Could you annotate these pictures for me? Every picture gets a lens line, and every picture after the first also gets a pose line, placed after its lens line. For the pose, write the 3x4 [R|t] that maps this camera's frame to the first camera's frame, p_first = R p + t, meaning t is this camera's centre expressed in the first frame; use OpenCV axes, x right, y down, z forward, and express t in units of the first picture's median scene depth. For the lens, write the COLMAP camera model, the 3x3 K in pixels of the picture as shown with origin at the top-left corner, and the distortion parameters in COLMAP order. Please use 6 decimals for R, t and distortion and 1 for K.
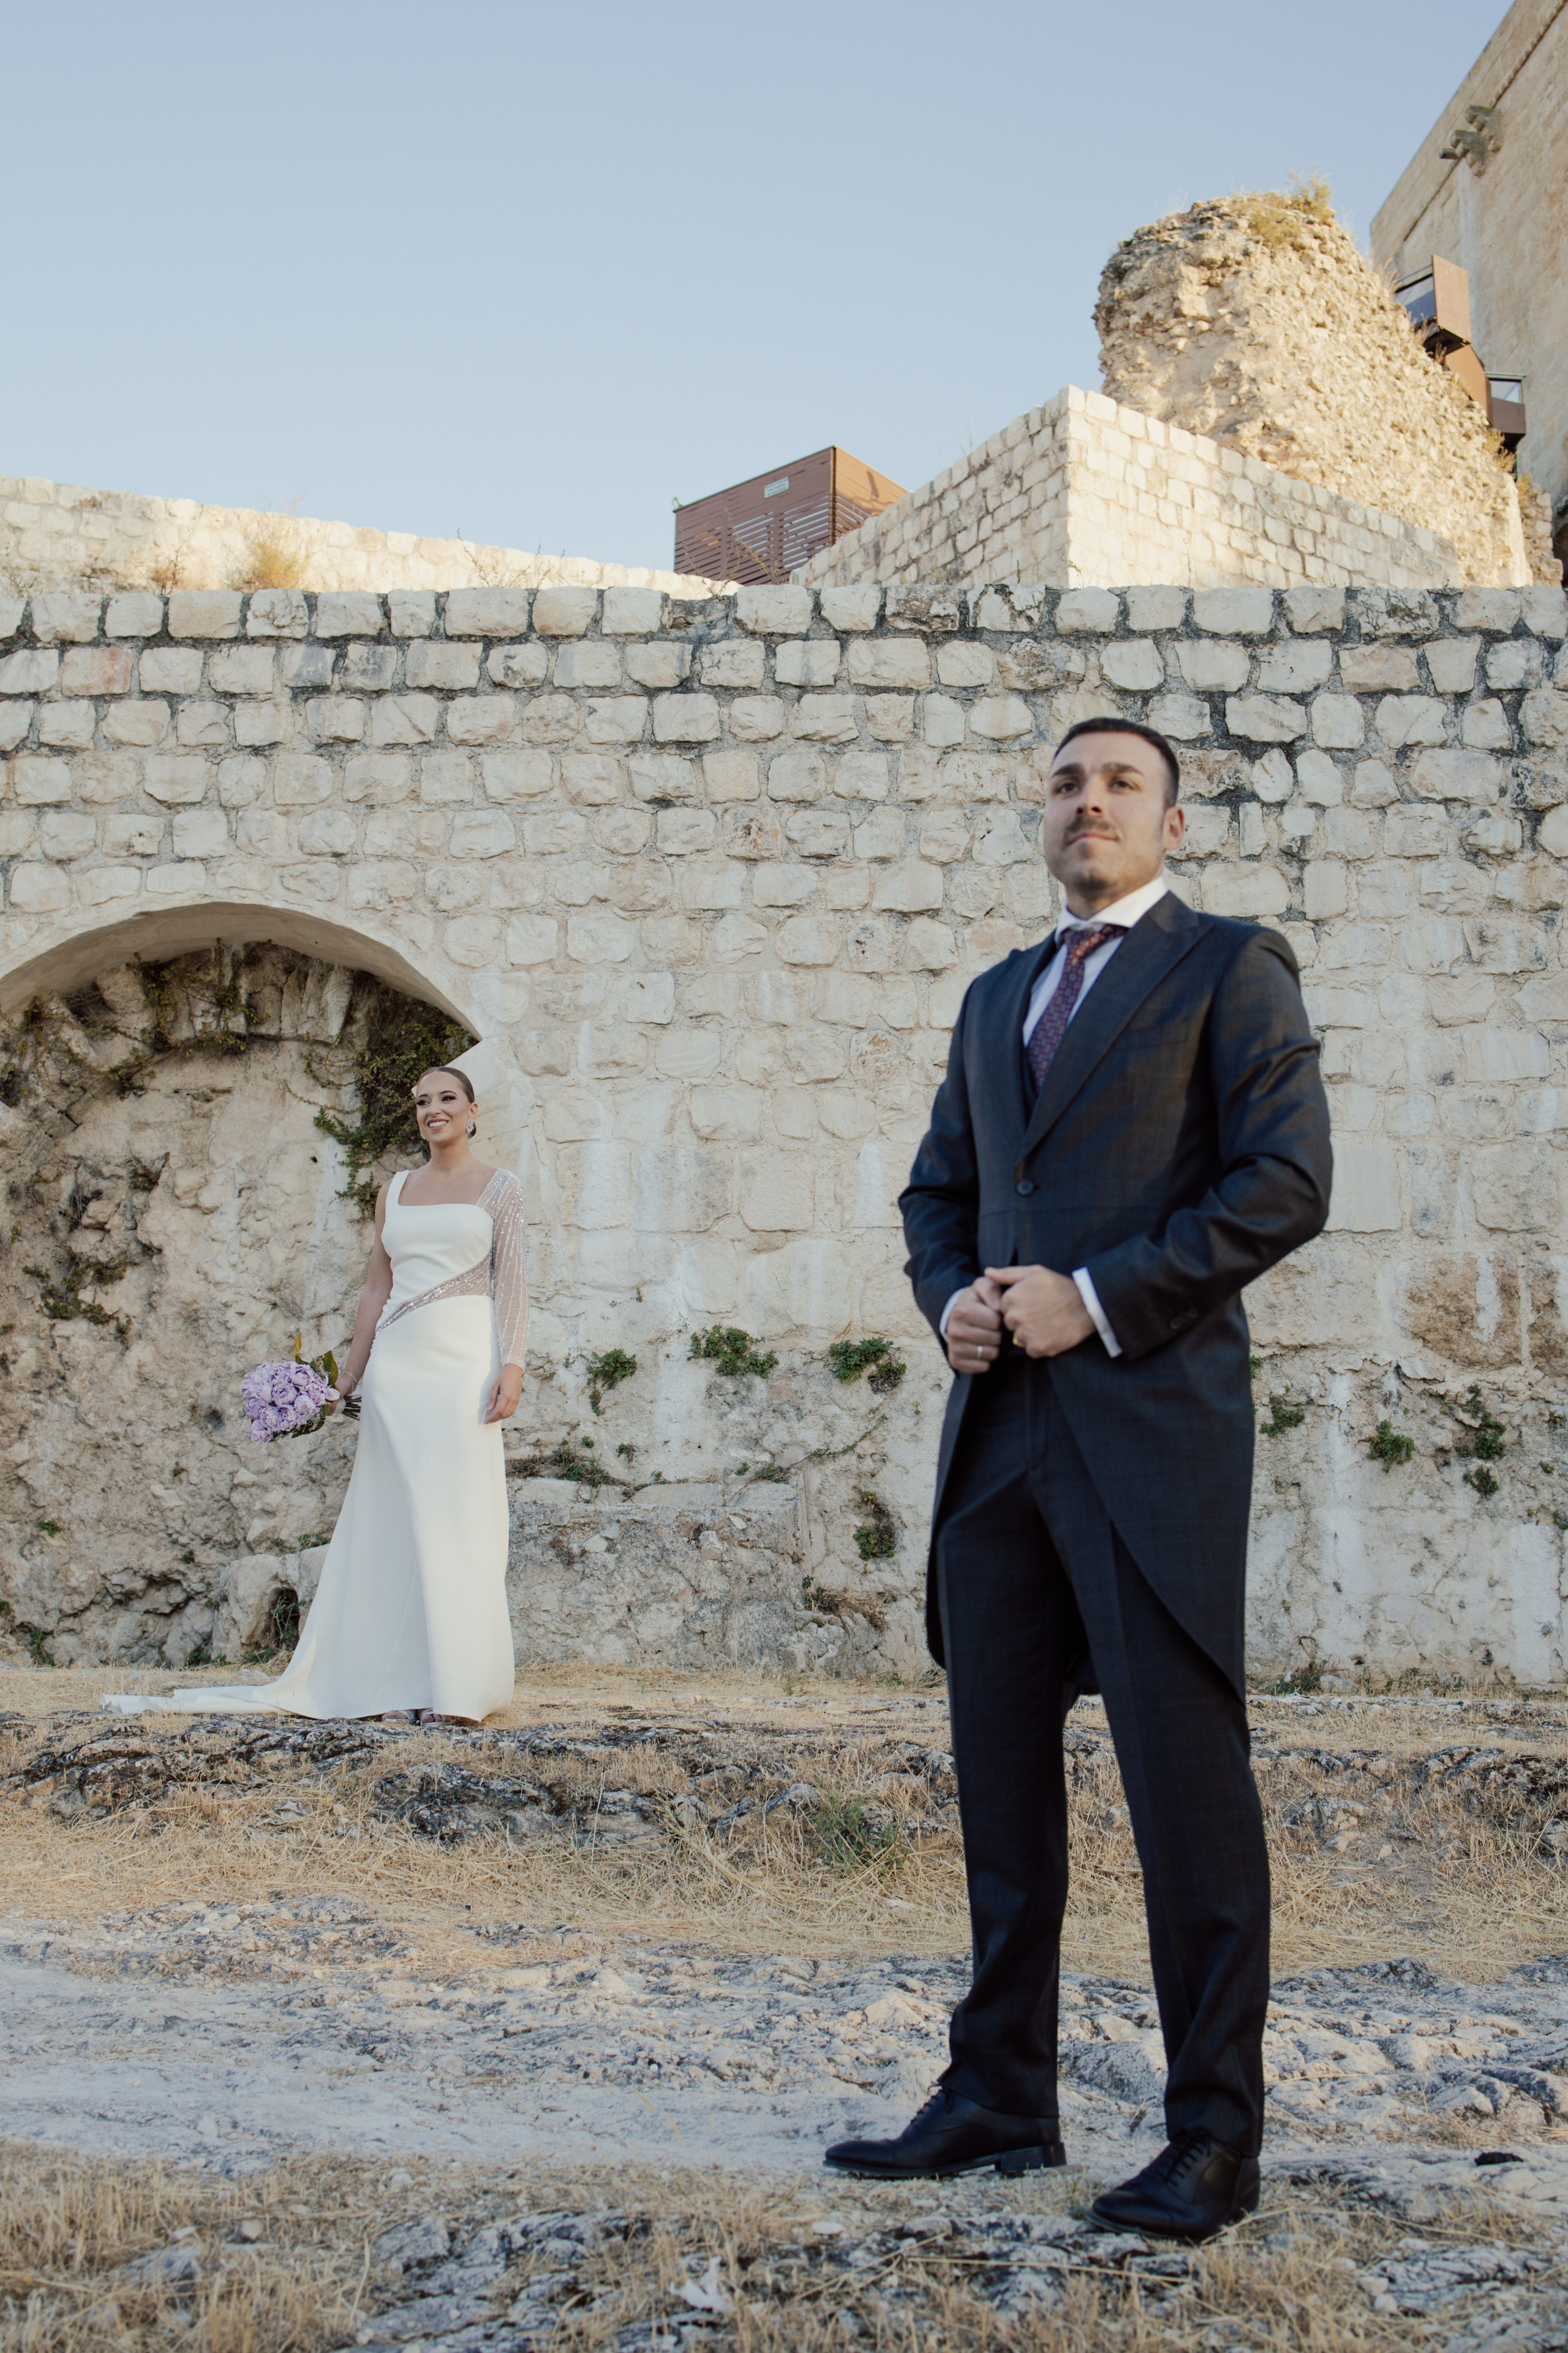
lens RADIAL K [[2577.5, 0, 797.5], [0, 2577.5, 1177.2], [0, 0, 1]] dist [-0.079797, 0.080722]
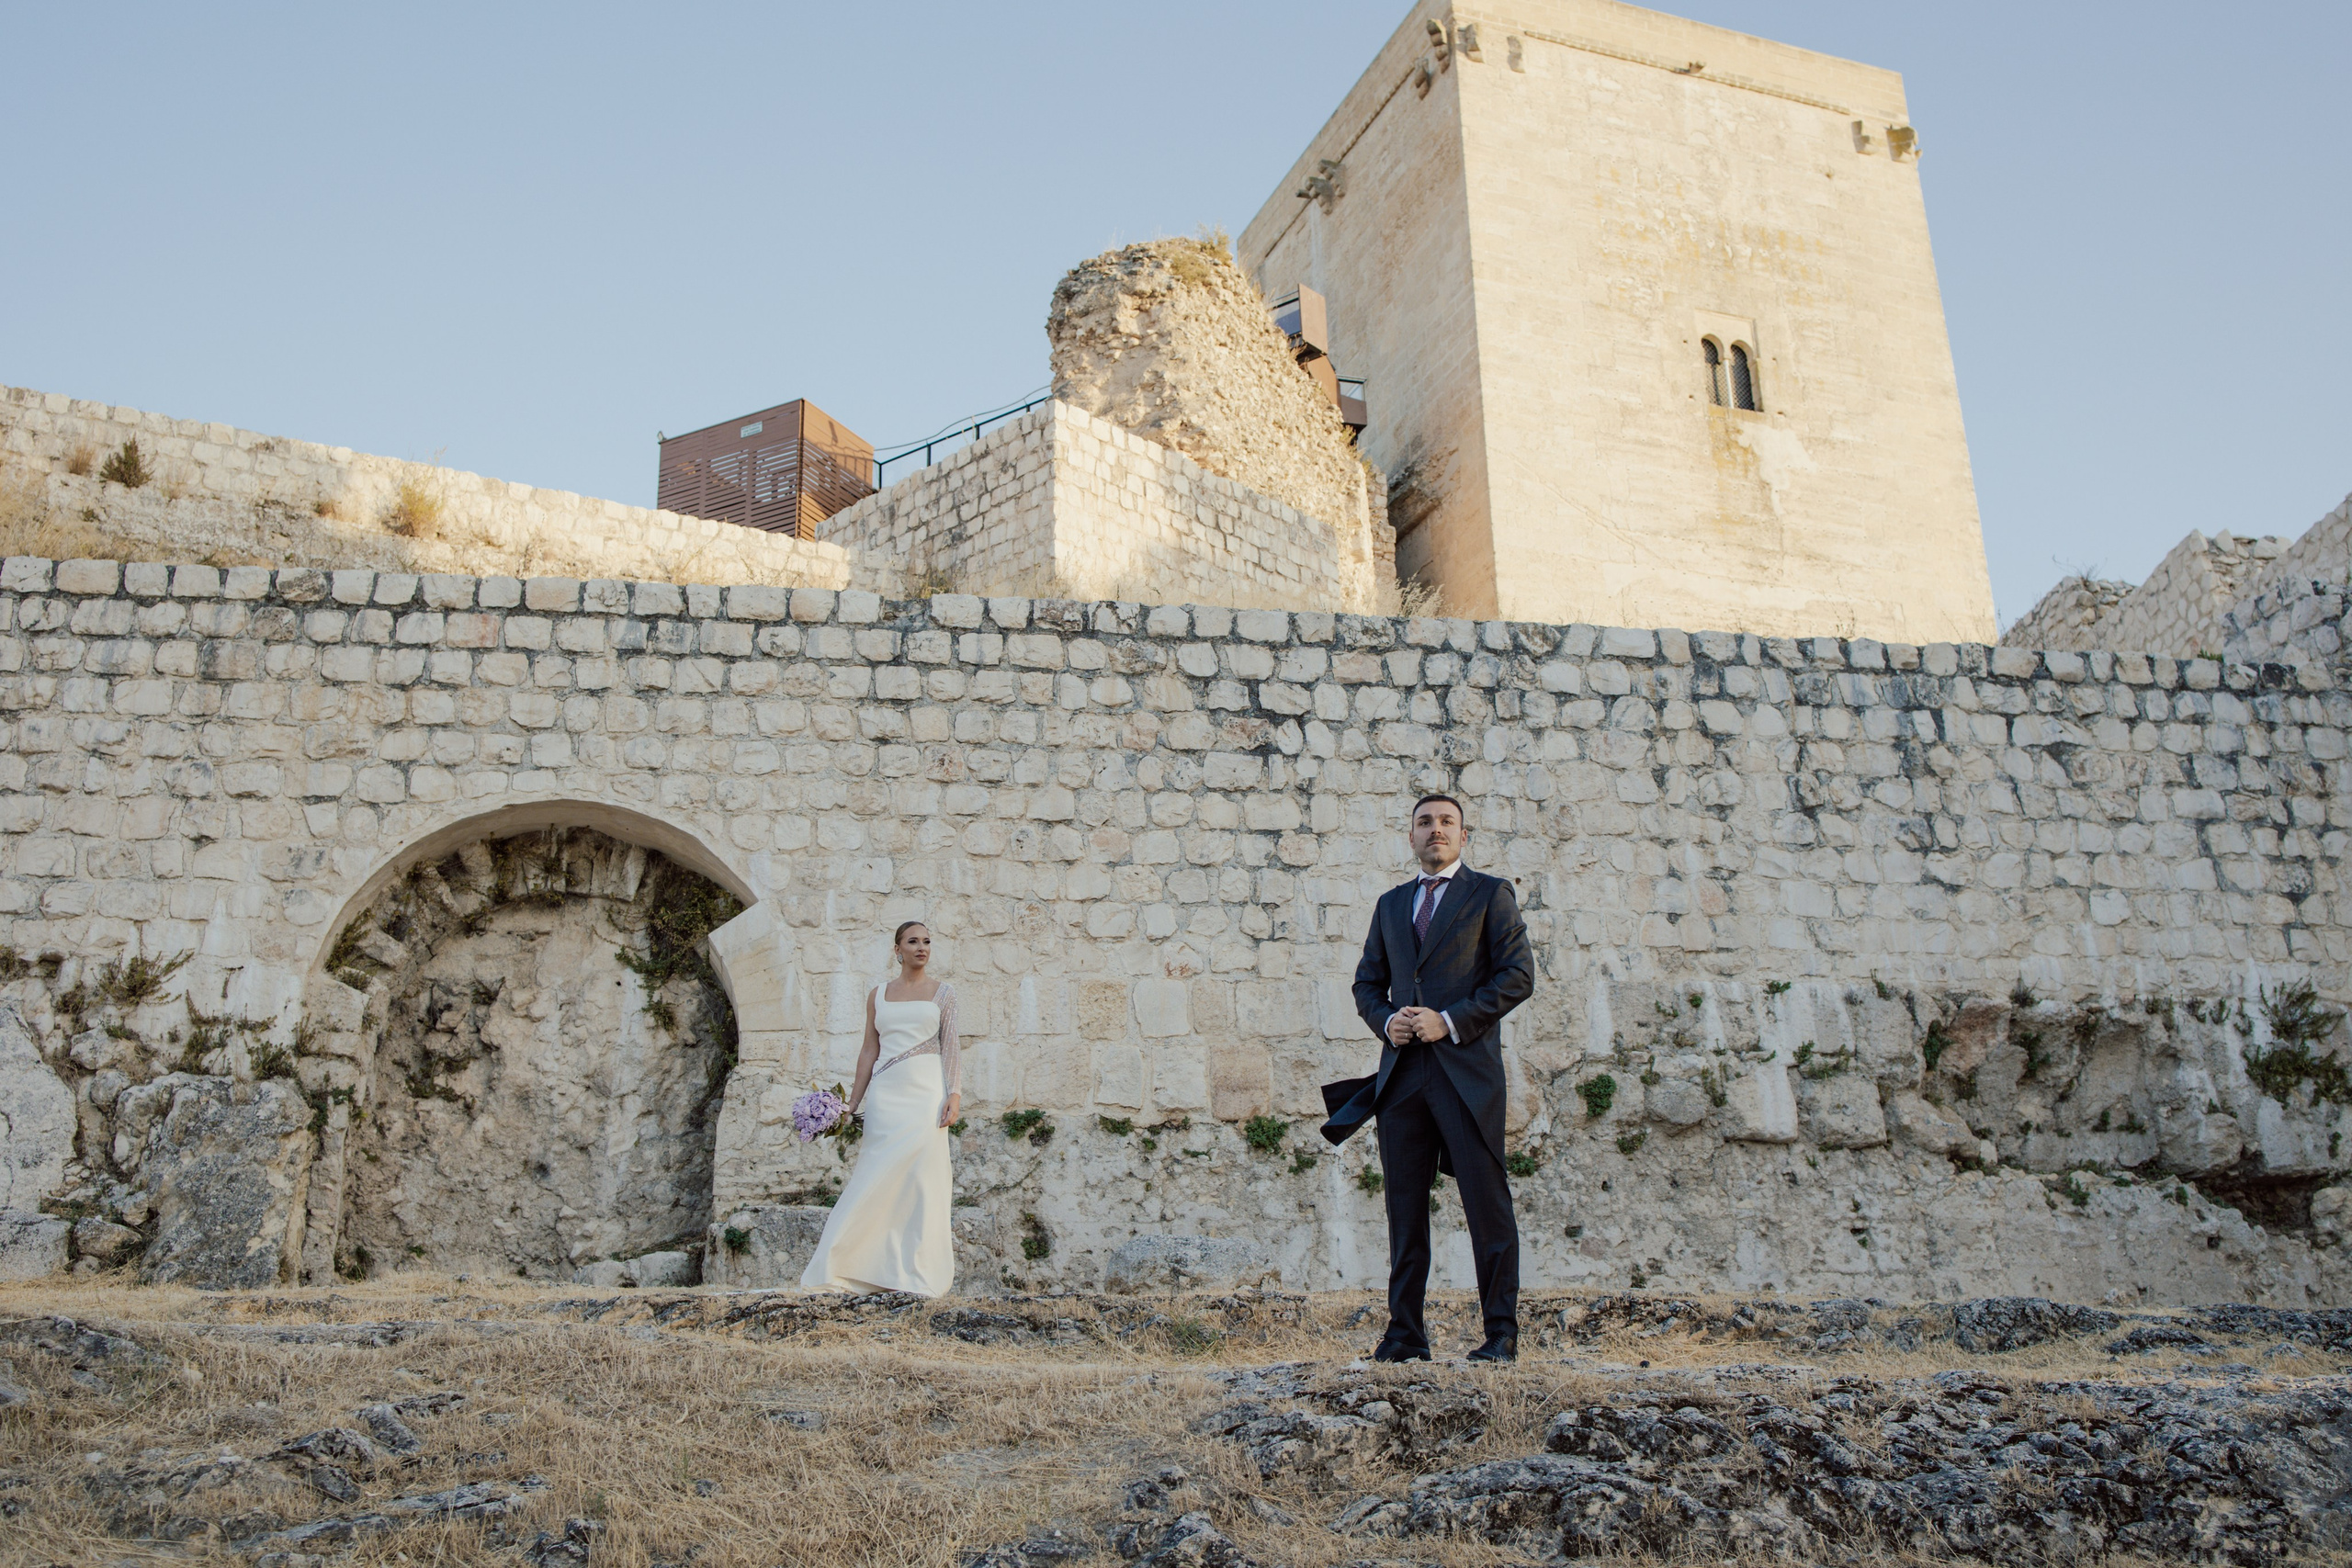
lens RADIAL K [[2358.3, 0, 1194.9], [0, 2358.3, 775.4], [0, 0, 1]] dist [-0.078434, 0.043382]
pose [[0.975274, 0.031600, 0.218728, -0.168917], [-0.008219, 0.994226, -0.106993, 0.014767], [-0.220846, 0.102550, 0.969902, -0.325354]]
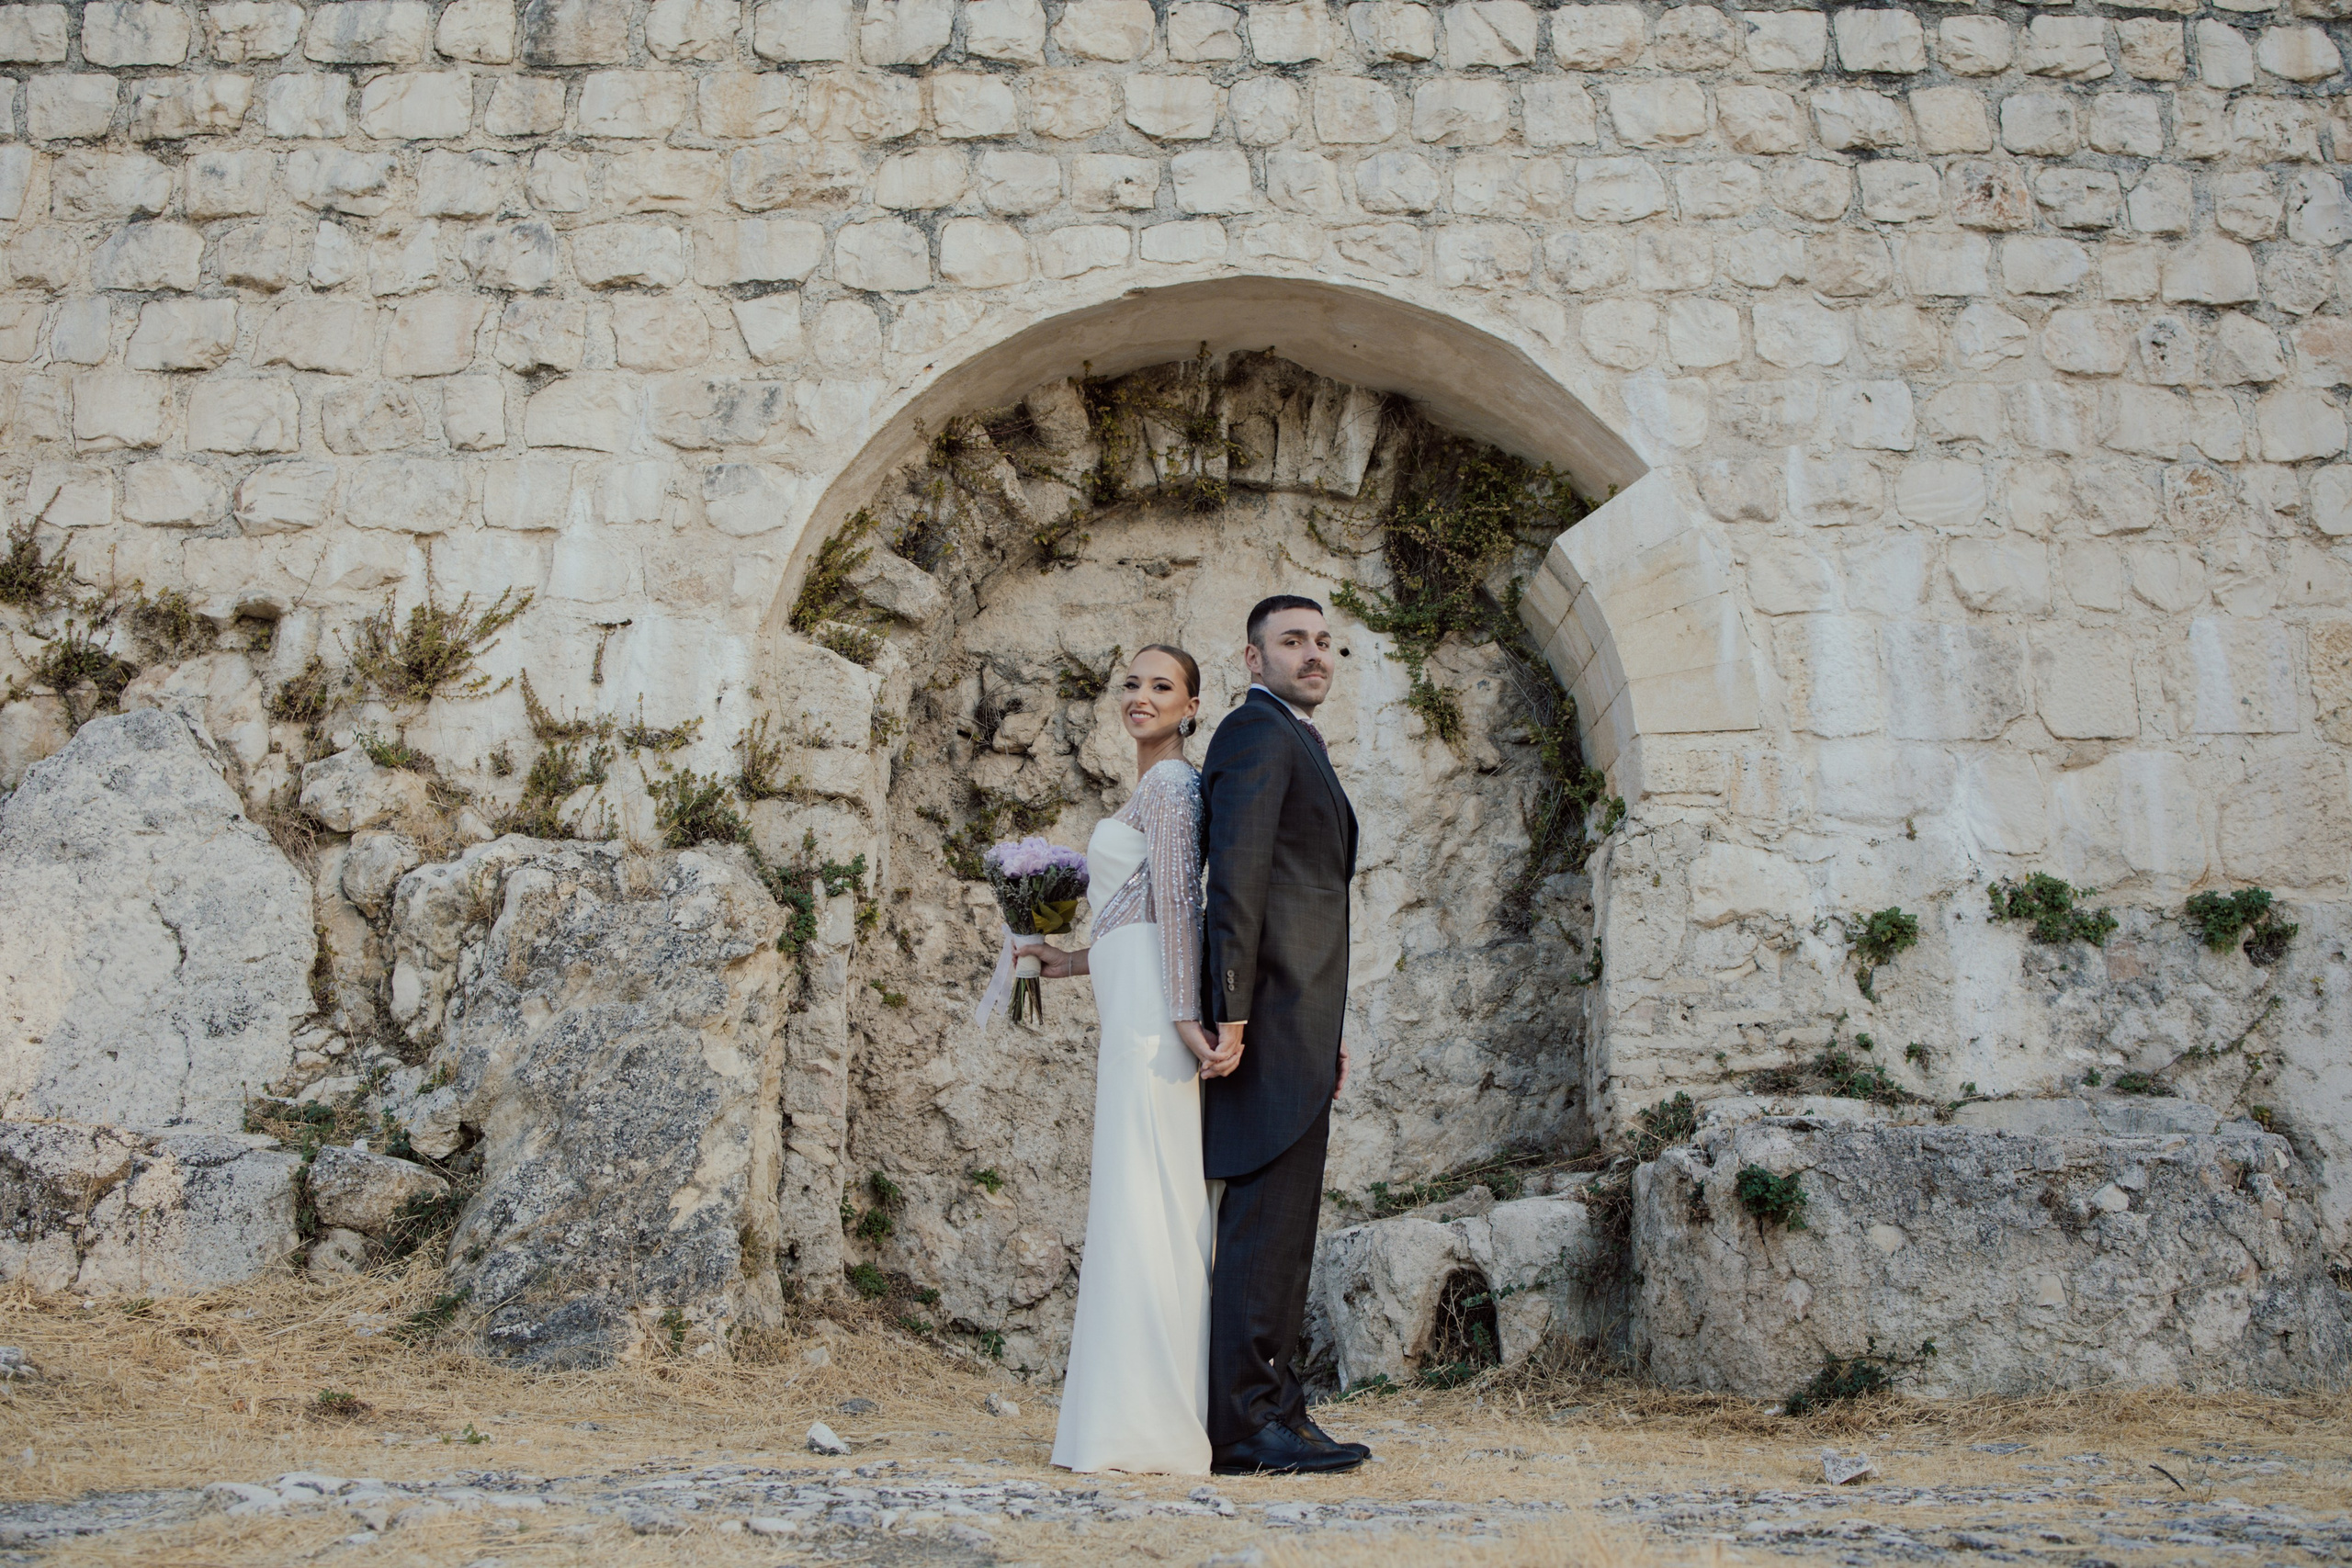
lens RADIAL K [[2358.3, 0, 1194.9], [0, 2358.3, 775.4], [0, 0, 1]] dist [-0.078434, 0.043382]
pose [[0.996621, -0.002615, 0.082097, -0.289680], [0.003637, 0.999918, -0.012300, 0.035840], [-0.082058, 0.012557, 0.996548, 0.362286]]
